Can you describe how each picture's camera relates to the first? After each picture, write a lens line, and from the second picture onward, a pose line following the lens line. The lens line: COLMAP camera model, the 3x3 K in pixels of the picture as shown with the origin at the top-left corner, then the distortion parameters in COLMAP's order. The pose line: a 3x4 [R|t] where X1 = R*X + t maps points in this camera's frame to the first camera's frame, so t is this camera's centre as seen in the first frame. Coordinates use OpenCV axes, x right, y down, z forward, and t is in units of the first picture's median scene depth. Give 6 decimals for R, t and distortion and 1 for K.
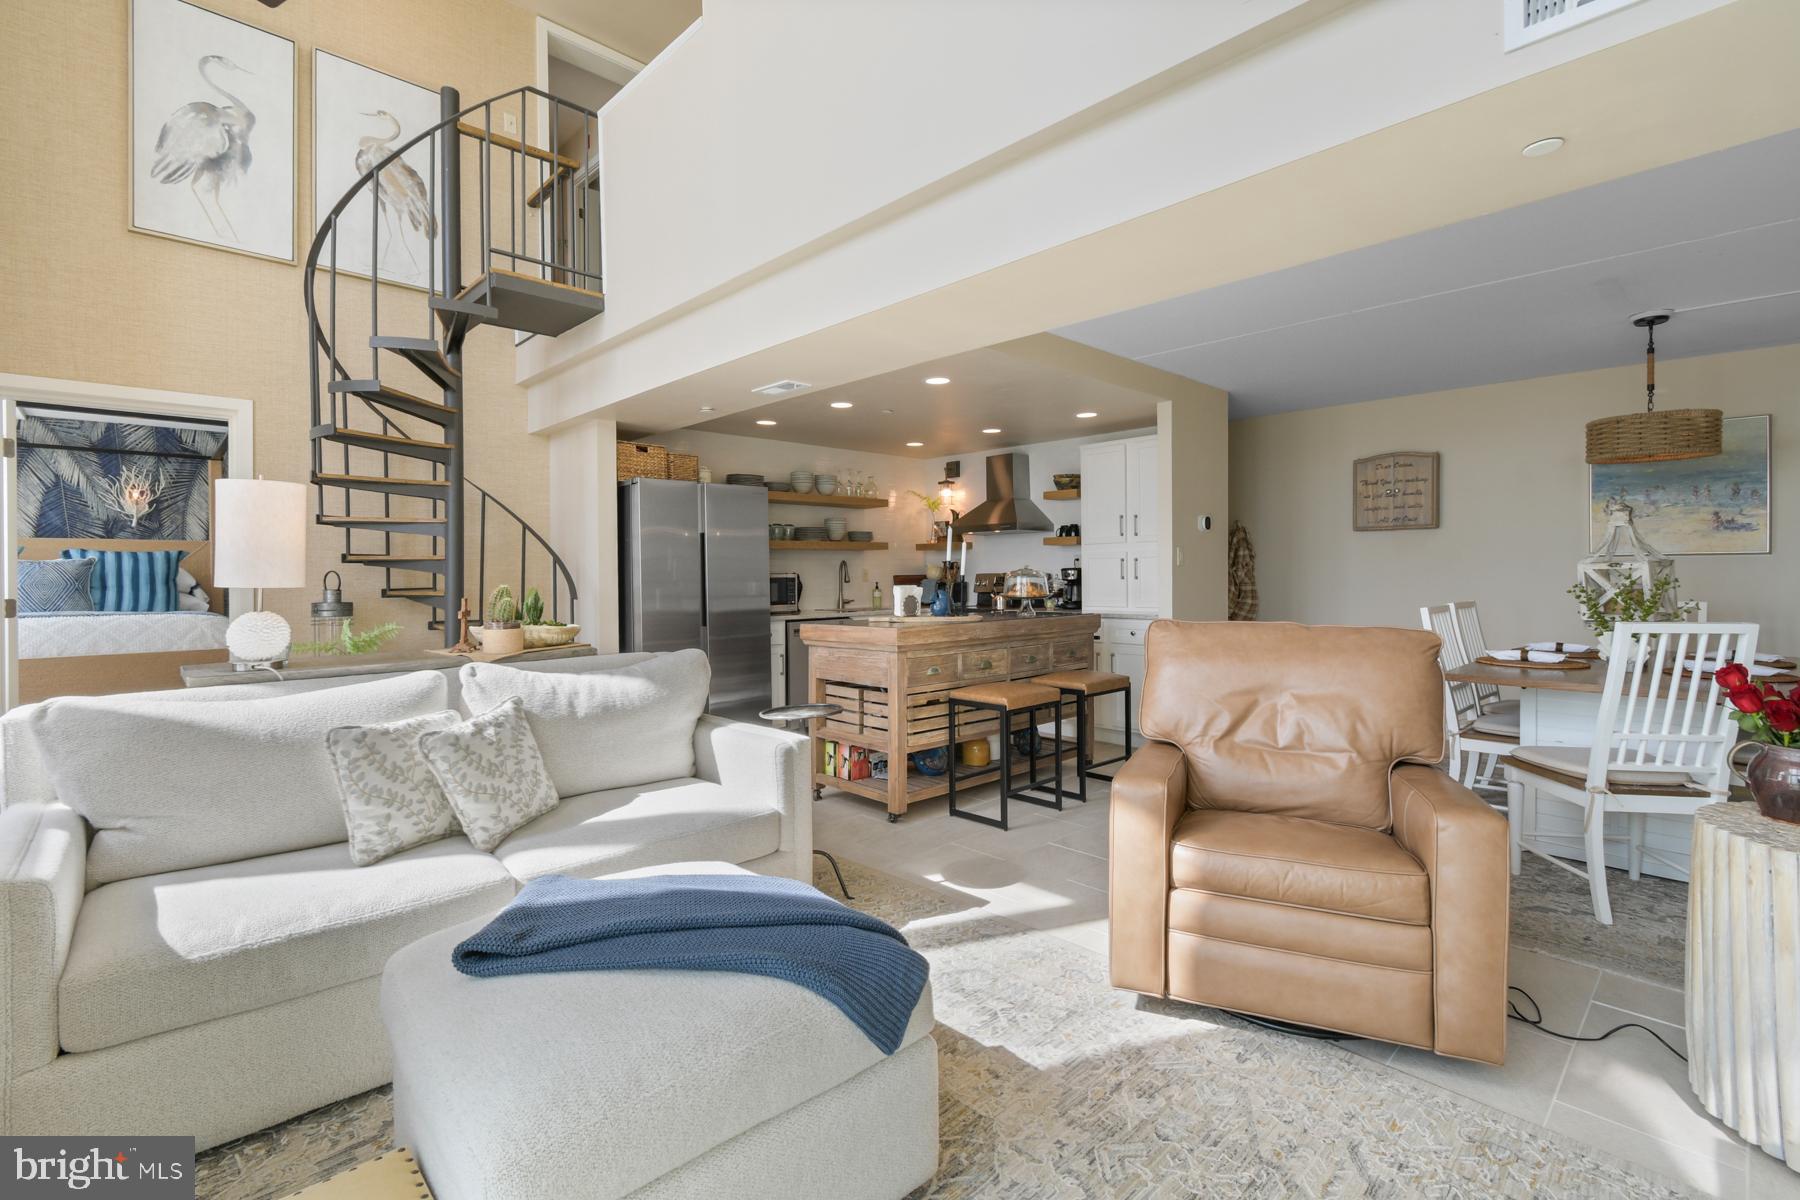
lens RADIAL K [[823.7, 0, 891.8], [0, 823.7, 574.9], [0, 0, 1]] dist [0.000577, 0.000101]
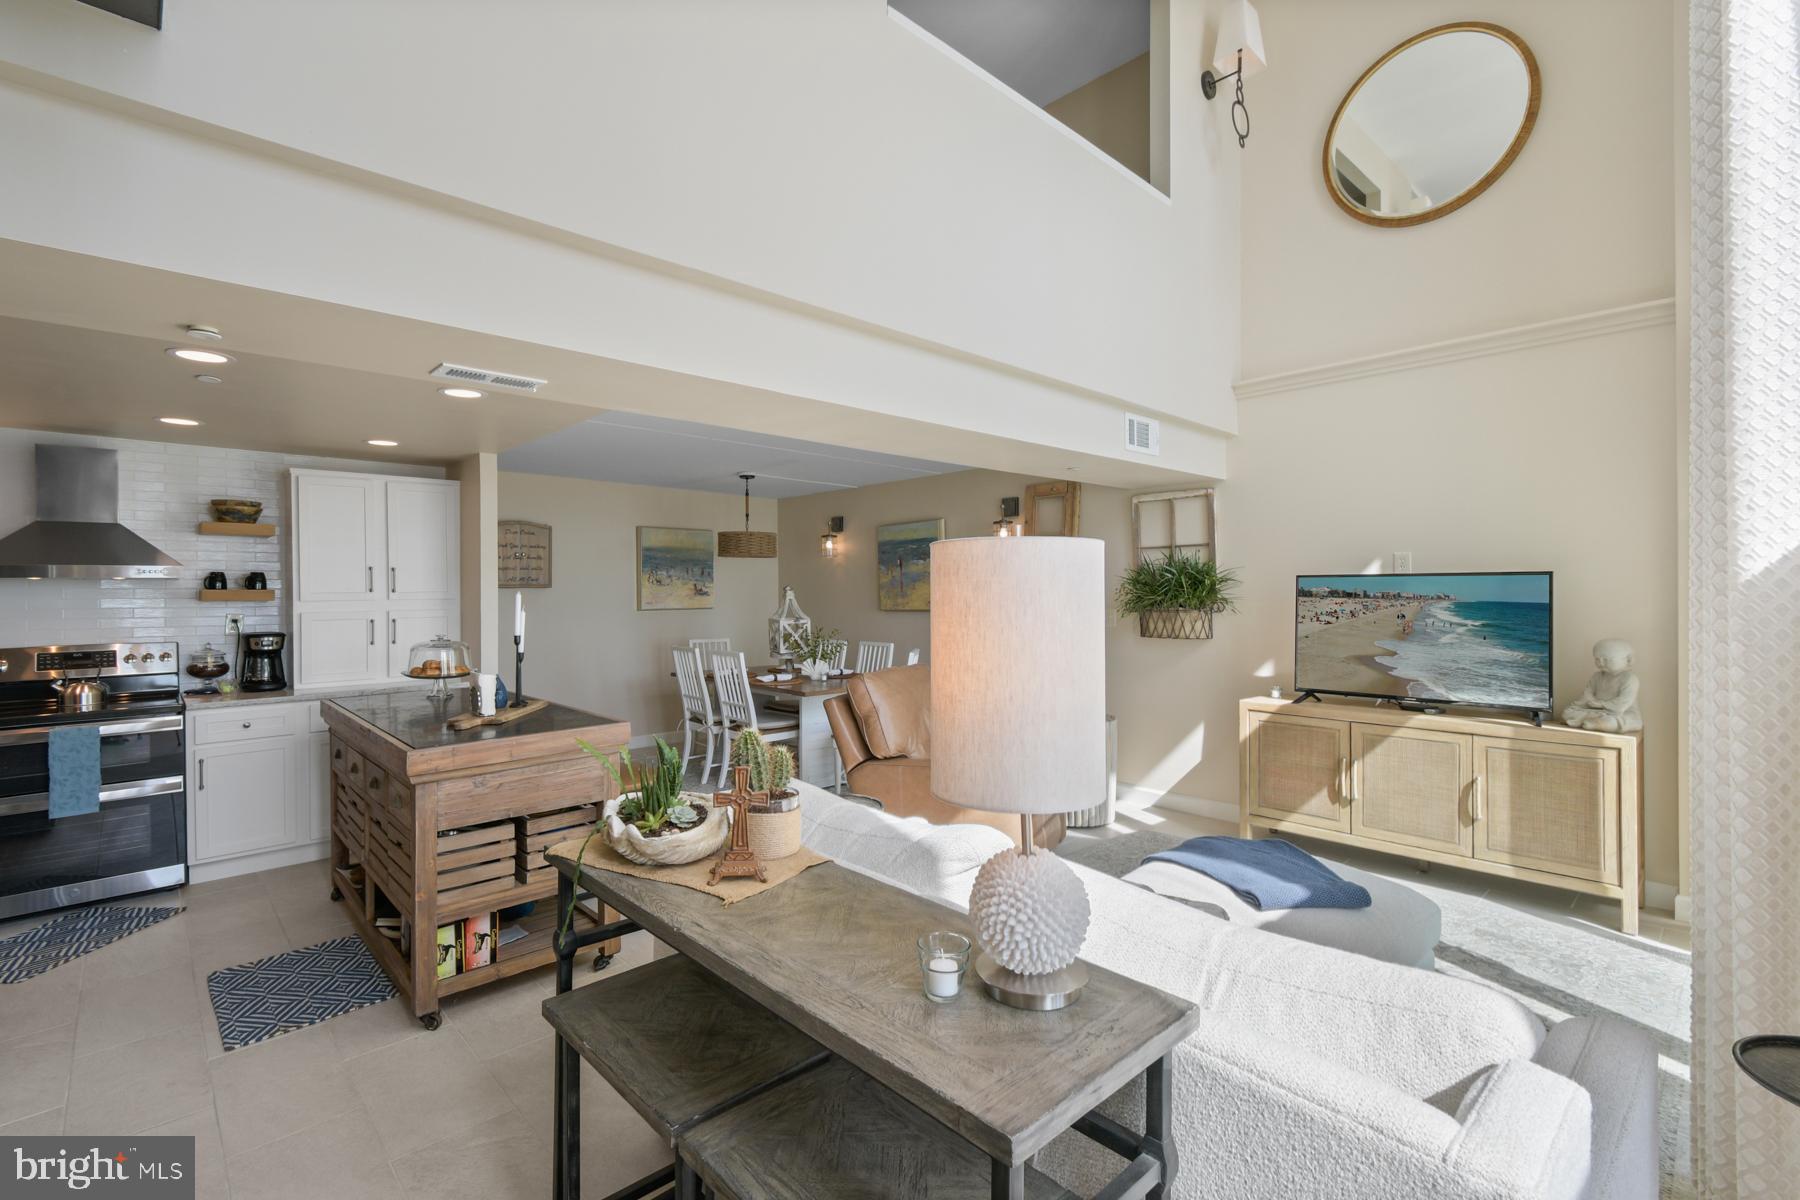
lens RADIAL K [[795.2, 0, 900.0], [0, 795.2, 600.0], [0, 0, 1]] dist [0.001623, 0.000135]
pose [[0.007847, -0.002868, 0.999965, -0.567635], [0.008491, 0.999960, 0.002801, -0.041422], [-0.999933, 0.008468, 0.007871, 0.522119]]
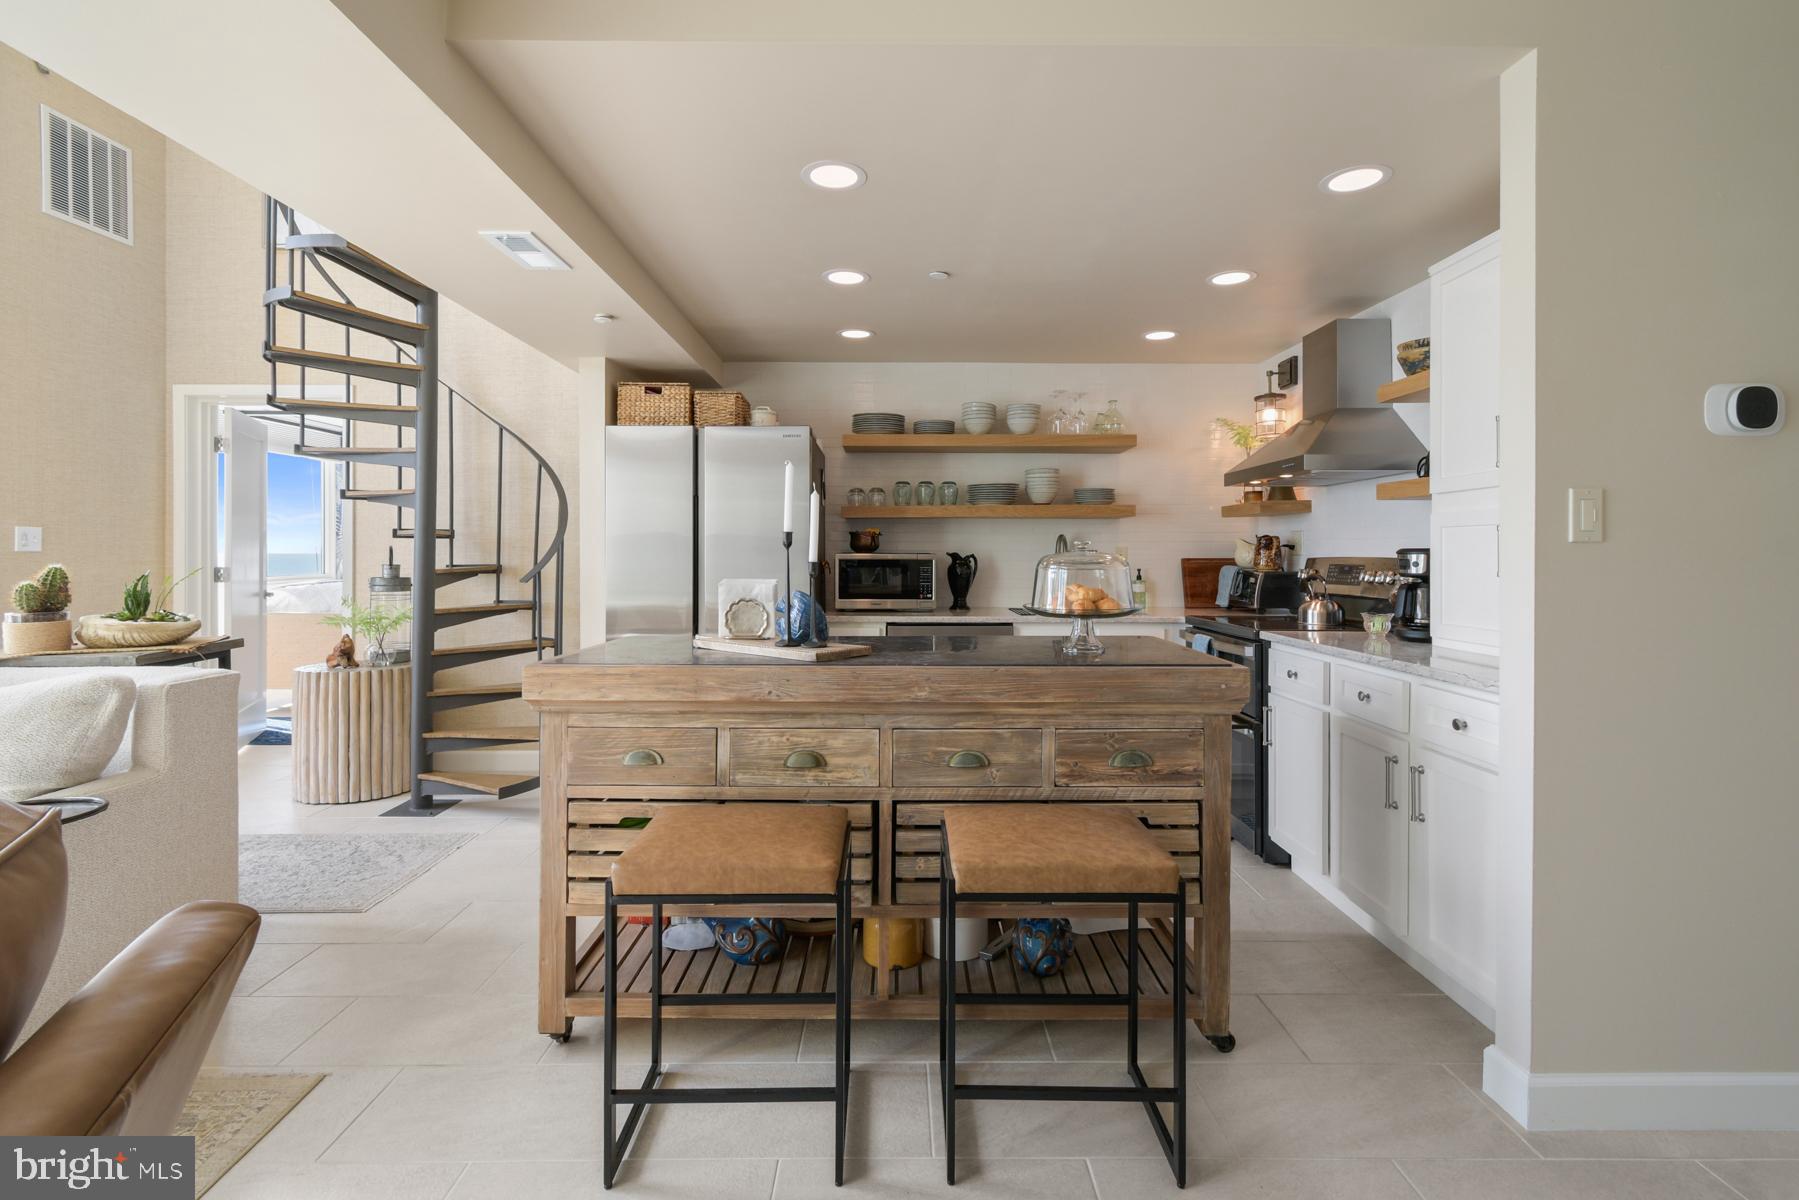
lens RADIAL K [[818.0, 0, 899.0], [0, 818.0, 551.6], [0, 0, 1]] dist [0.002246, 0.000141]
pose [[0.729899, 0.010210, -0.683478, 0.379400], [-0.010344, 0.999939, 0.003891, -0.006773], [0.683476, 0.004230, 0.729960, 0.582105]]
